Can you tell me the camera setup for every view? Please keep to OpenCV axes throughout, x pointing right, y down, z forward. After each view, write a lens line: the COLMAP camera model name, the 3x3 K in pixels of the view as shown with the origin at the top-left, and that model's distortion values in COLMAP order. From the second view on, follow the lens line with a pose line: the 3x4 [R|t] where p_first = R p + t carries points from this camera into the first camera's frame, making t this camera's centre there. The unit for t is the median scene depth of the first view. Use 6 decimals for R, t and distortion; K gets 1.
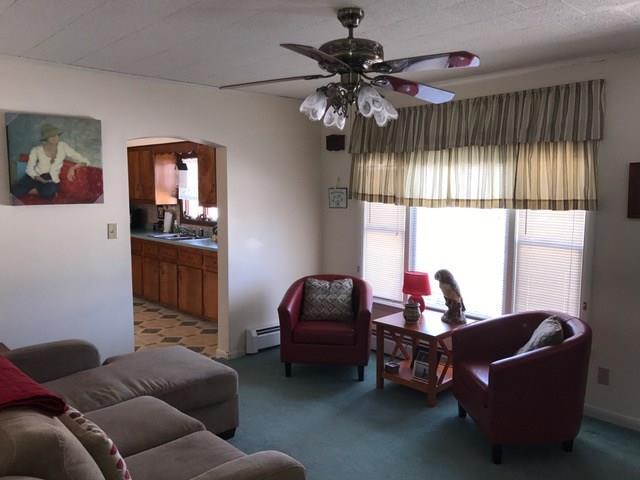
lens RADIAL K [[550.9, 0, 321.6], [0, 550.9, 239.3], [0, 0, 1]] dist [-0.004515, 0.000381]
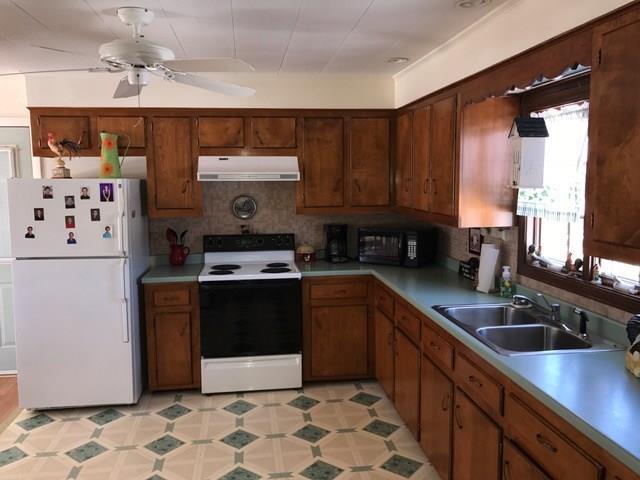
lens RADIAL K [[550.9, 0, 321.5], [0, 550.9, 239.1], [0, 0, 1]] dist [-0.004515, 0.000381]
pose [[0.828191, 0.050518, -0.558164, -0.152524], [-0.039117, 0.998711, 0.032349, -0.062689], [0.559079, -0.004957, 0.829100, 0.587712]]
